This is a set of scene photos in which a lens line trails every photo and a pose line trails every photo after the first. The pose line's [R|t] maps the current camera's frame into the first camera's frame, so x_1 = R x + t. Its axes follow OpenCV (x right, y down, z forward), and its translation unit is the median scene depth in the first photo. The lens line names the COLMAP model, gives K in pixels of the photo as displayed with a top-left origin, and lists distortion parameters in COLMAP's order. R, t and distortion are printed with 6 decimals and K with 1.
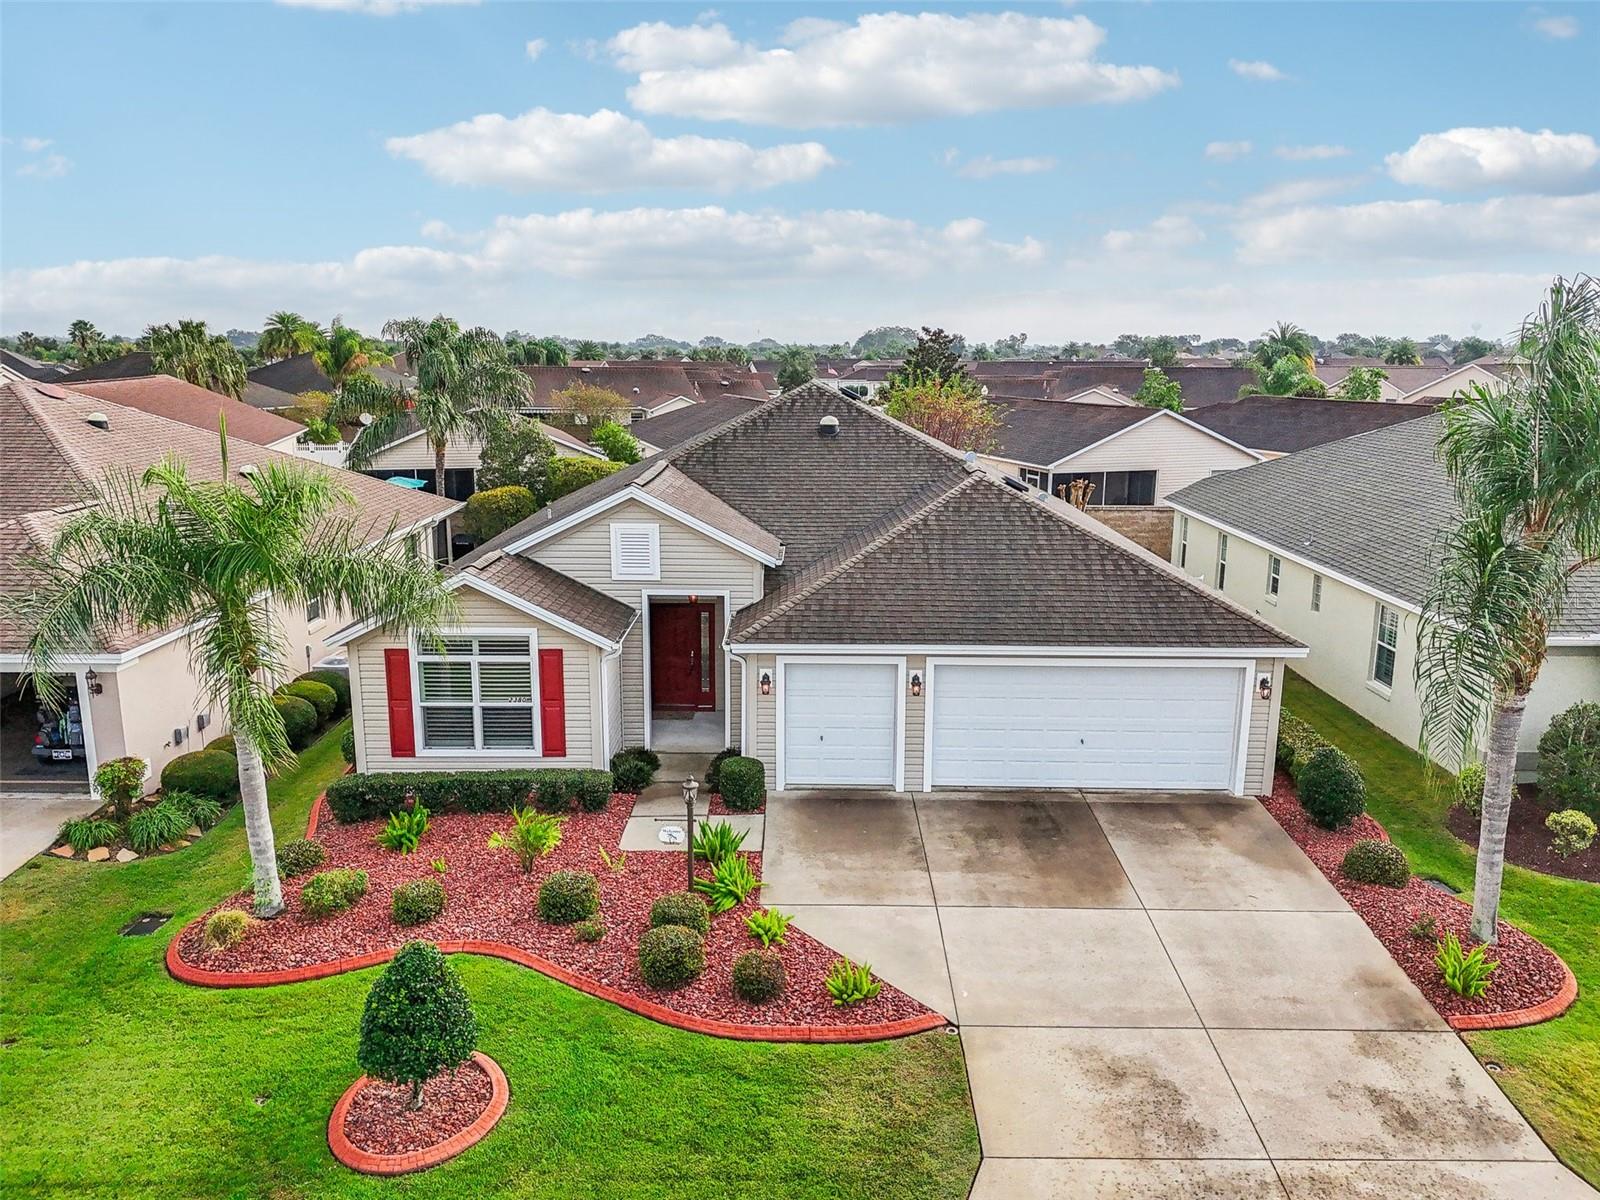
lens RADIAL K [[1196.0, 0, 803.5], [0, 1196.0, 606.3], [0, 0, 1]] dist [0.065782, -0.073089]
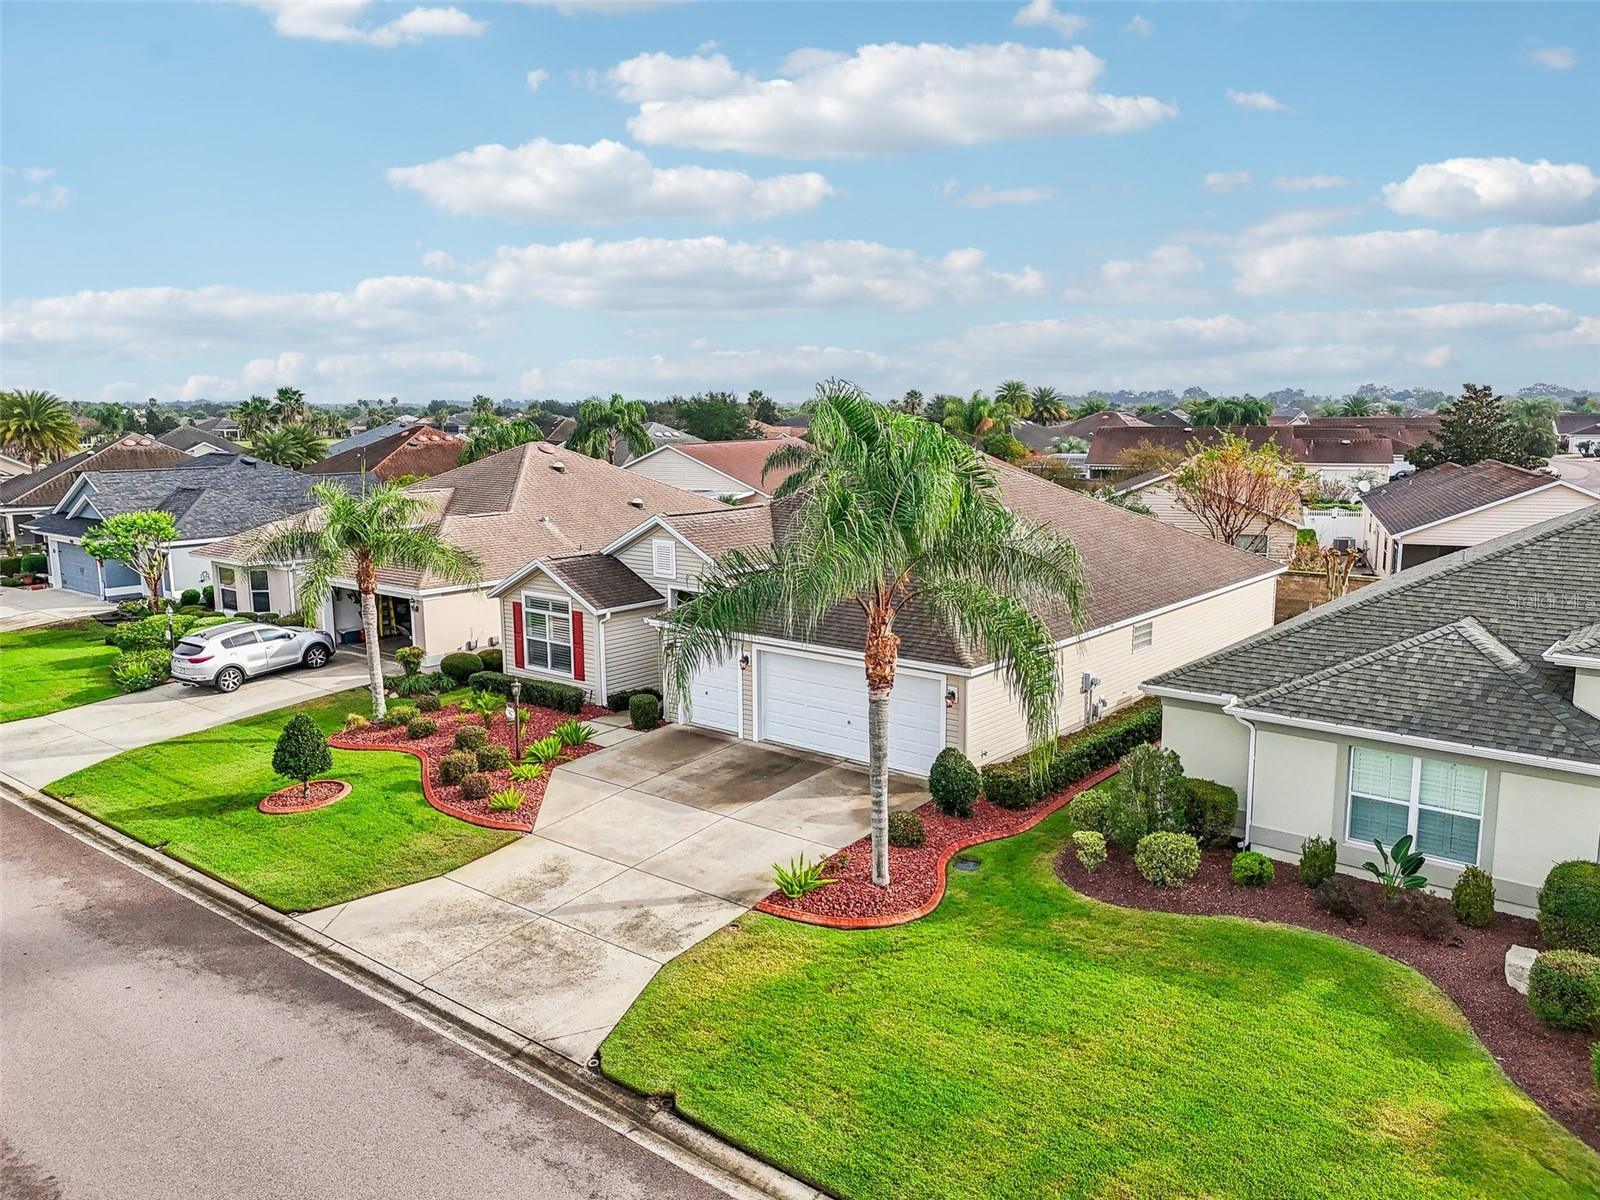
lens RADIAL K [[1196.0, 0, 803.5], [0, 1196.0, 606.3], [0, 0, 1]] dist [0.065782, -0.073089]
pose [[0.774732, 0.095269, -0.625071, 1.014638], [-0.123796, 0.992305, -0.002197, -0.005105], [0.620052, 0.079084, 0.780565, -0.064997]]
